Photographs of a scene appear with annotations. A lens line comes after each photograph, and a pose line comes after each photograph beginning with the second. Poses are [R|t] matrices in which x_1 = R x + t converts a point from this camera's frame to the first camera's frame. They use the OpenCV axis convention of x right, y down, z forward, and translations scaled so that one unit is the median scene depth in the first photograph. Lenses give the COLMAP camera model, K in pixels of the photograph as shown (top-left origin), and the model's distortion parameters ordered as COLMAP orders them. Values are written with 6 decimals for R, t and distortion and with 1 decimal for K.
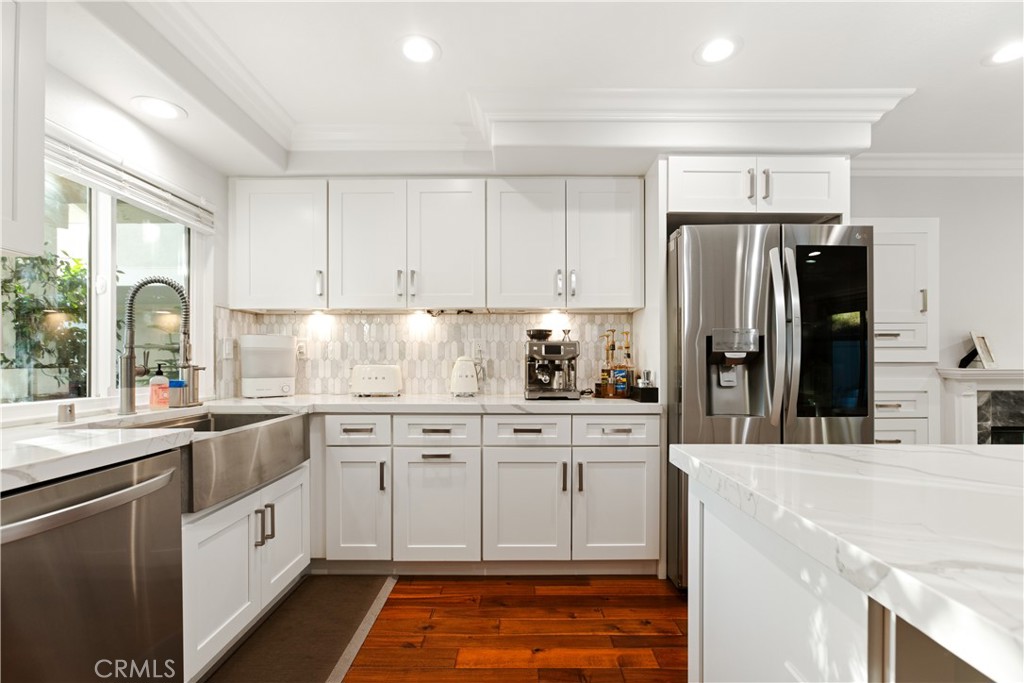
lens RADIAL K [[459.0, 0, 515.2], [0, 459.0, 360.8], [0, 0, 1]] dist [-0.003777, 0.004338]
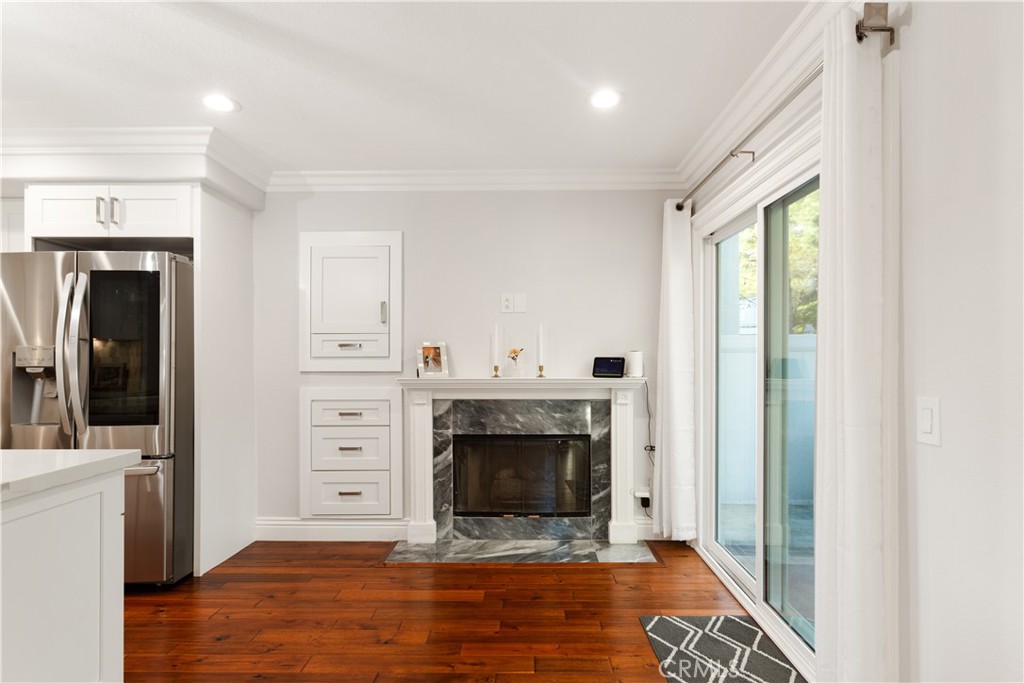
lens RADIAL K [[553.0, 0, 517.1], [0, 553.0, 347.5], [0, 0, 1]] dist [-0.002768, 0.000186]
pose [[1.000000, -0.000001, 0.000769, 1.363483], [0.000011, 0.999909, -0.013501, -0.039547], [-0.000769, 0.013501, 0.999909, -0.275654]]
